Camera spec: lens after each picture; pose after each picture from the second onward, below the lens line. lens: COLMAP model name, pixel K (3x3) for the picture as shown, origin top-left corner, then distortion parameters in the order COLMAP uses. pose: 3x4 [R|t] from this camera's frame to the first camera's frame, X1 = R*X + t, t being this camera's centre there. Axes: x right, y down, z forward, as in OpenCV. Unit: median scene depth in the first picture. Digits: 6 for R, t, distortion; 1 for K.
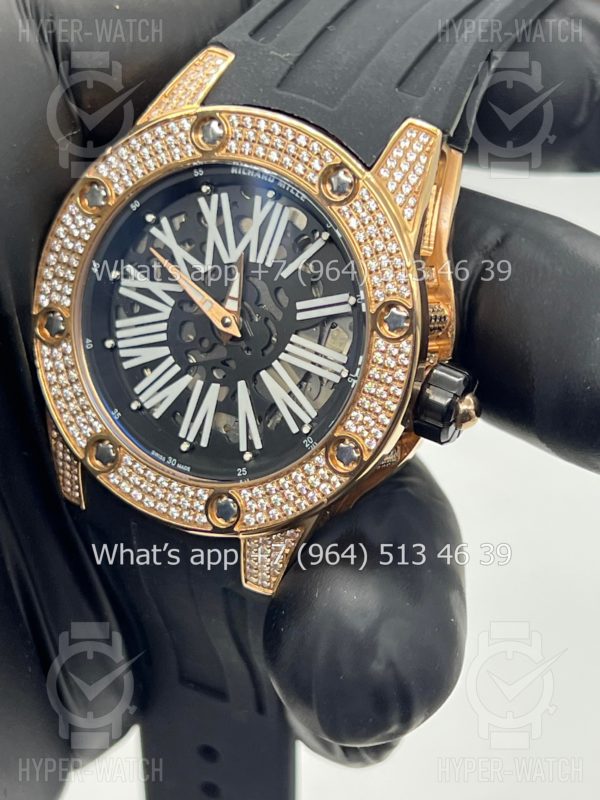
lens RADIAL K [[1828.6, 0, 301.7], [0, 1828.6, 402.9], [0, 0, 1]] dist [0.222351, 0.000000]
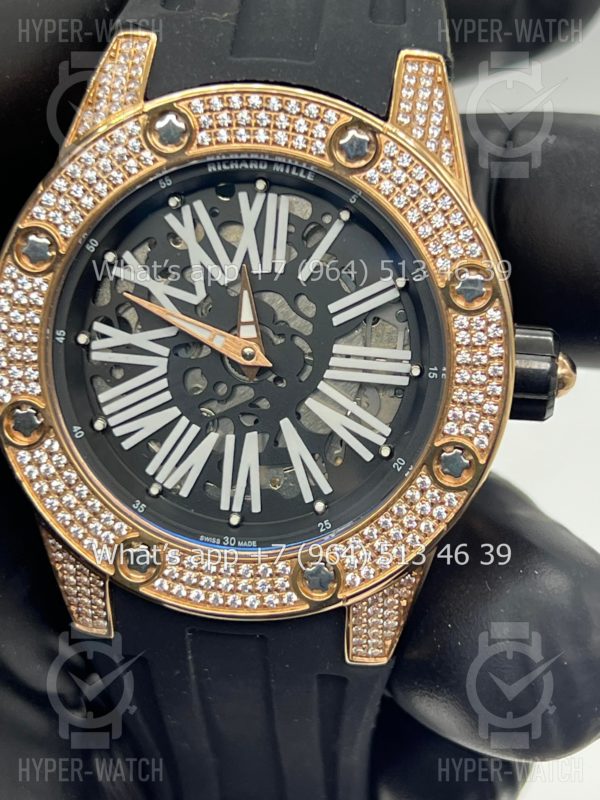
lens RADIAL K [[1828.6, 0, 307.4], [0, 1828.6, 397.7], [0, 0, 1]] dist [0.222351, 0.000000]
pose [[0.924377, -0.281956, 0.256961, -0.228146], [0.289273, 0.957198, 0.009693, -0.025894], [-0.248695, 0.065372, 0.966373, 0.219149]]
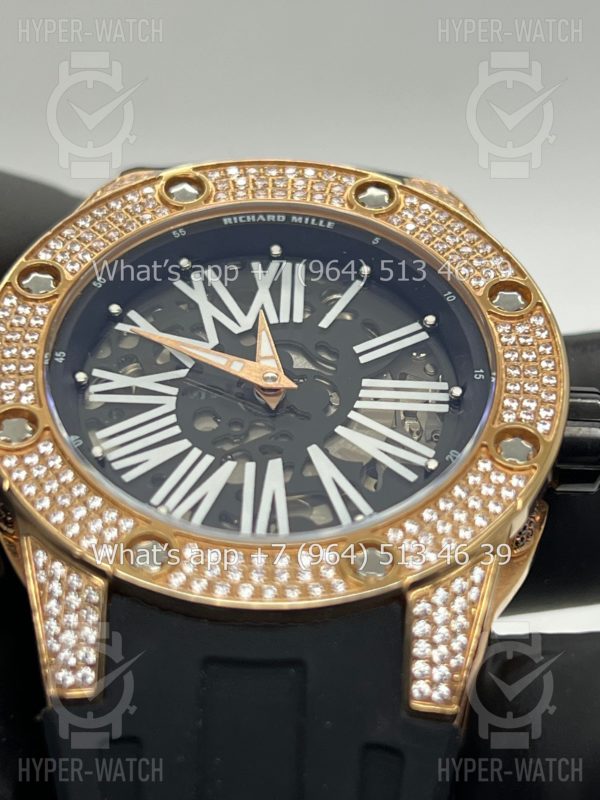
lens RADIAL K [[1828.6, 0, 292.6], [0, 1828.6, 404.3], [0, 0, 1]] dist [0.222351, 0.000000]
pose [[0.868555, 0.020429, 0.495172, -0.388742], [0.342862, 0.696684, -0.630140, 0.418503], [-0.357852, 0.717087, 0.598104, 0.571943]]
